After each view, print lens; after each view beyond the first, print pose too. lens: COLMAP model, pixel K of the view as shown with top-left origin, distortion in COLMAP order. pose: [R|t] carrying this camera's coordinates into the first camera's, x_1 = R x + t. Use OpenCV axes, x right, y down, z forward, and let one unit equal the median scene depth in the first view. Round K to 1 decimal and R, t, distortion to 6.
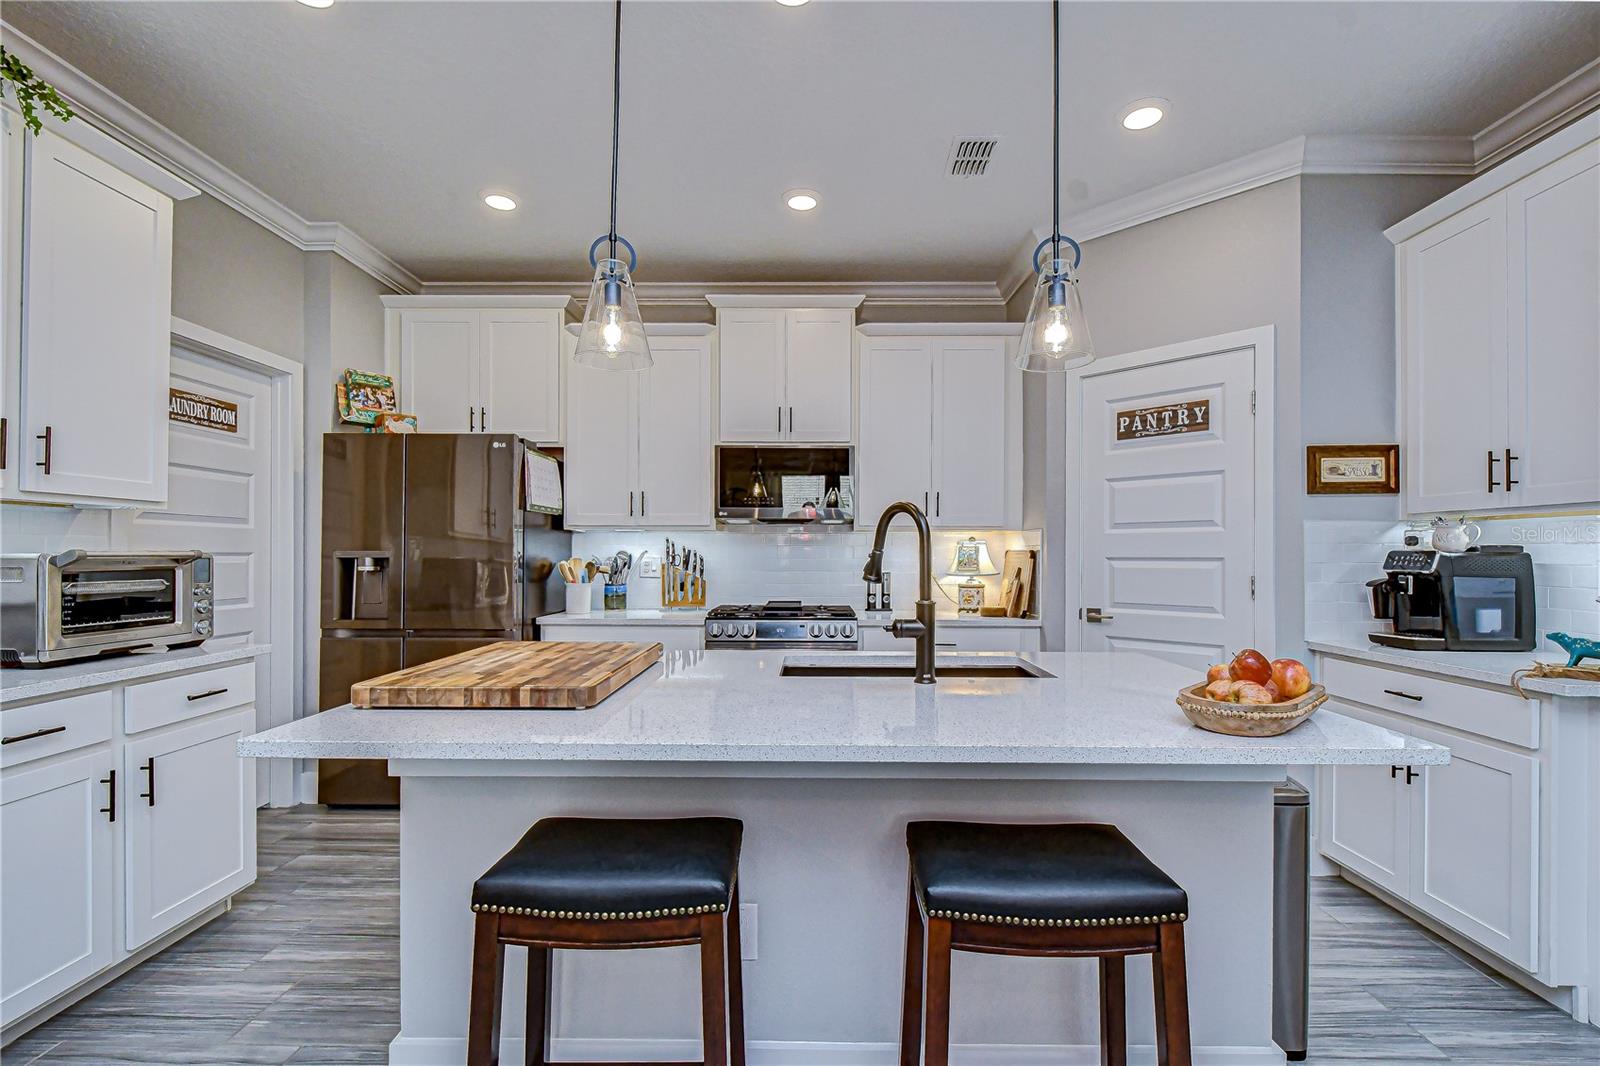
lens RADIAL K [[733.9, 0, 812.1], [0, 733.9, 551.0], [0, 0, 1]] dist [0.001698, -0.003137]
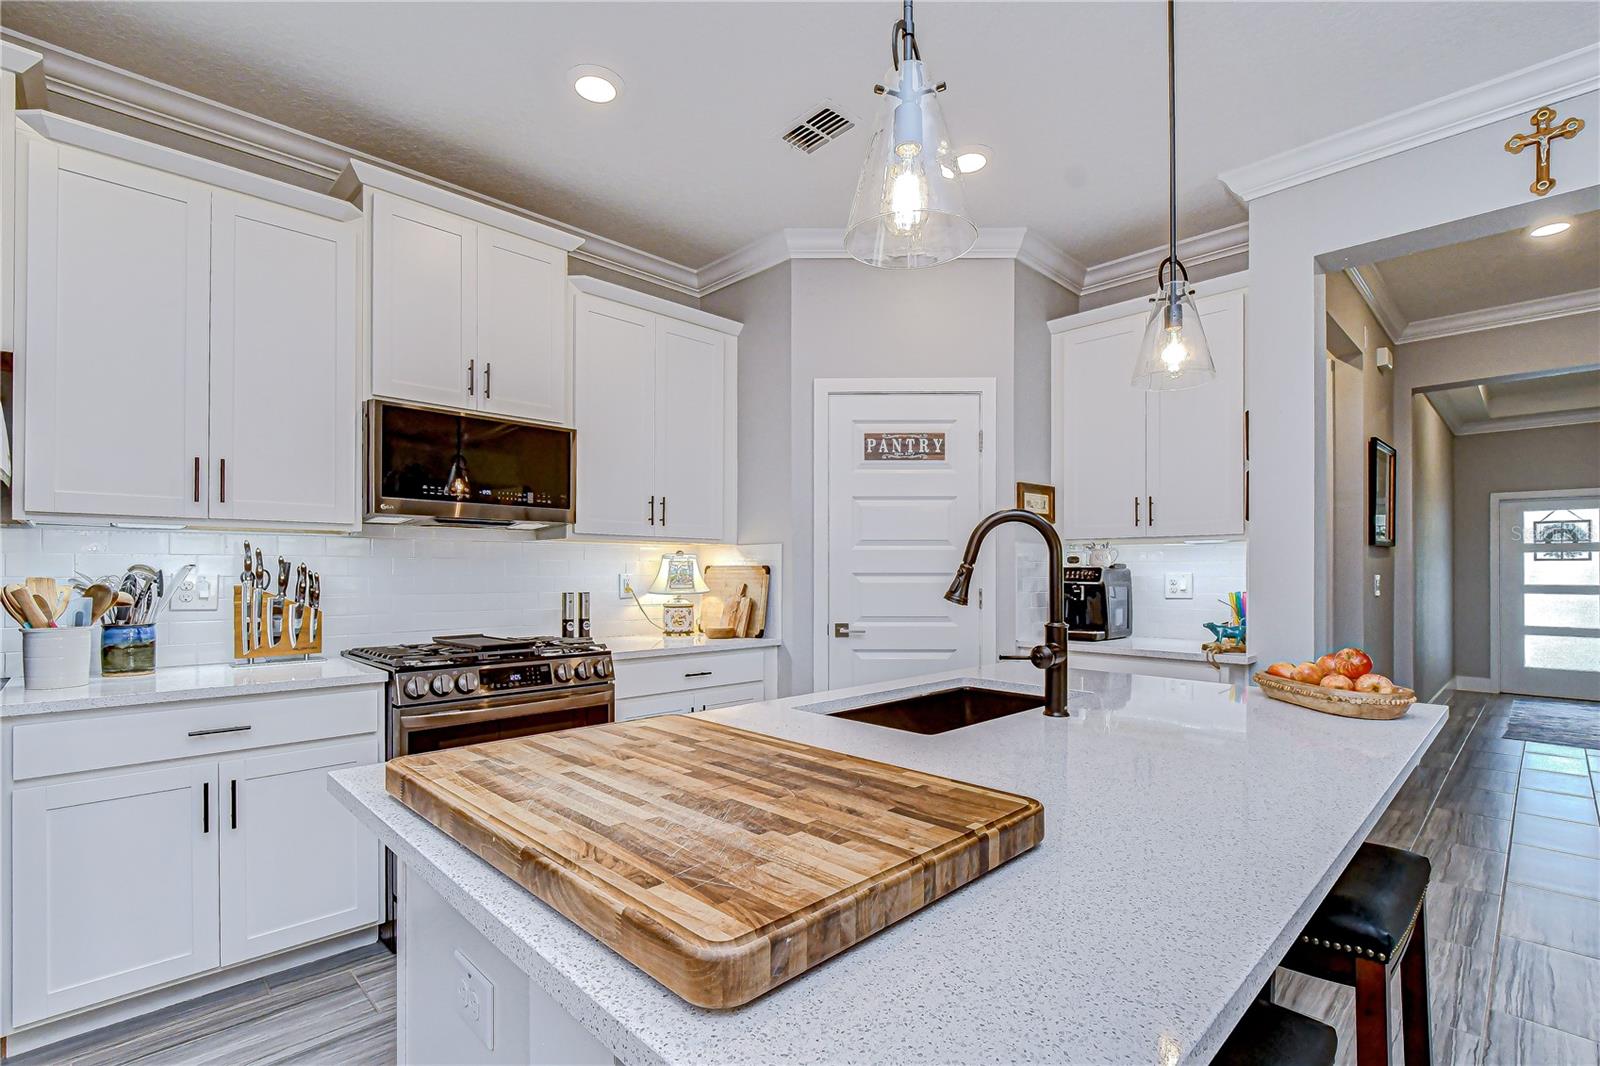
lens RADIAL K [[733.9, 0, 814.3], [0, 733.9, 570.1], [0, 0, 1]] dist [0.001698, -0.003137]
pose [[0.700666, 0.000155, 0.713490, -0.370484], [-0.003758, 0.999987, 0.003473, 0.001285], [-0.713480, -0.005115, 0.700657, 0.320661]]
